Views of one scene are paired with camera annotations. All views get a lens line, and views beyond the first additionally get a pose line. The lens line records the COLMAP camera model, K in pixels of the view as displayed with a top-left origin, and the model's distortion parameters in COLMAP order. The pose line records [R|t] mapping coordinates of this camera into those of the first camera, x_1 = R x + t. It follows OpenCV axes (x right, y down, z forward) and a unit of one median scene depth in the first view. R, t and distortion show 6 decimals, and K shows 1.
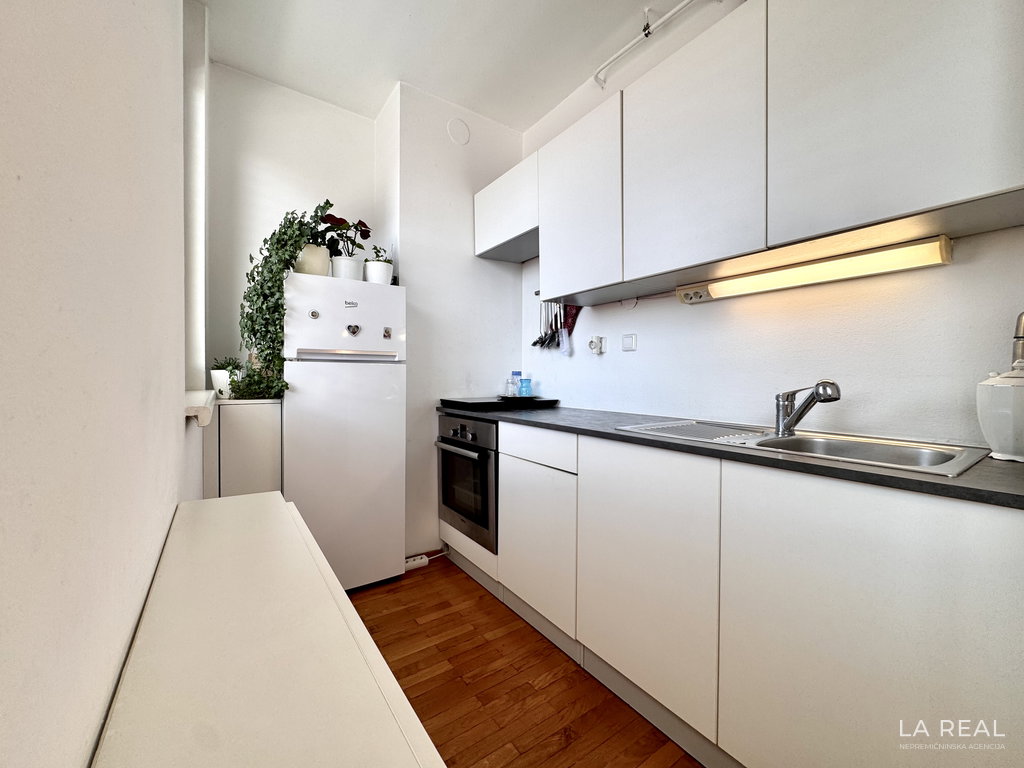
lens RADIAL K [[417.9, 0, 526.8], [0, 417.9, 374.5], [0, 0, 1]] dist [-0.000554, 0.000650]
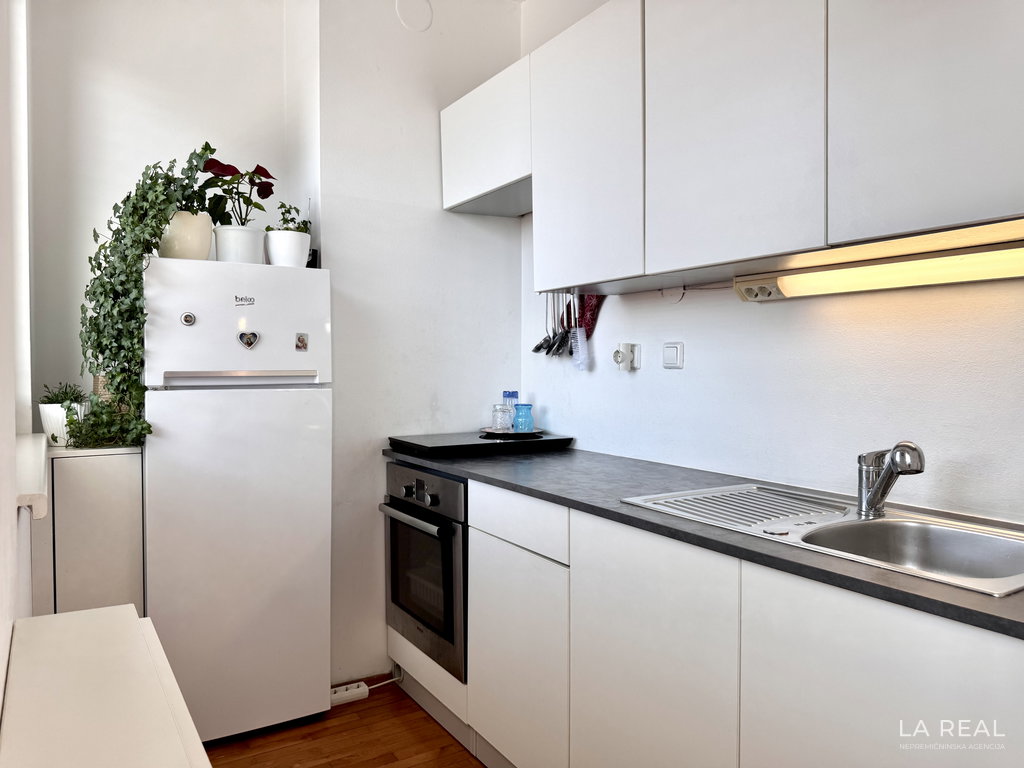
lens RADIAL K [[742.8, 0, 535.8], [0, 742.8, 372.3], [0, 0, 1]] dist [0.051634, -0.052192]
pose [[0.998465, -0.002571, -0.055331, 0.100571], [0.003417, 0.999879, 0.015202, -0.070456], [0.055285, -0.015368, 0.998352, -0.151095]]
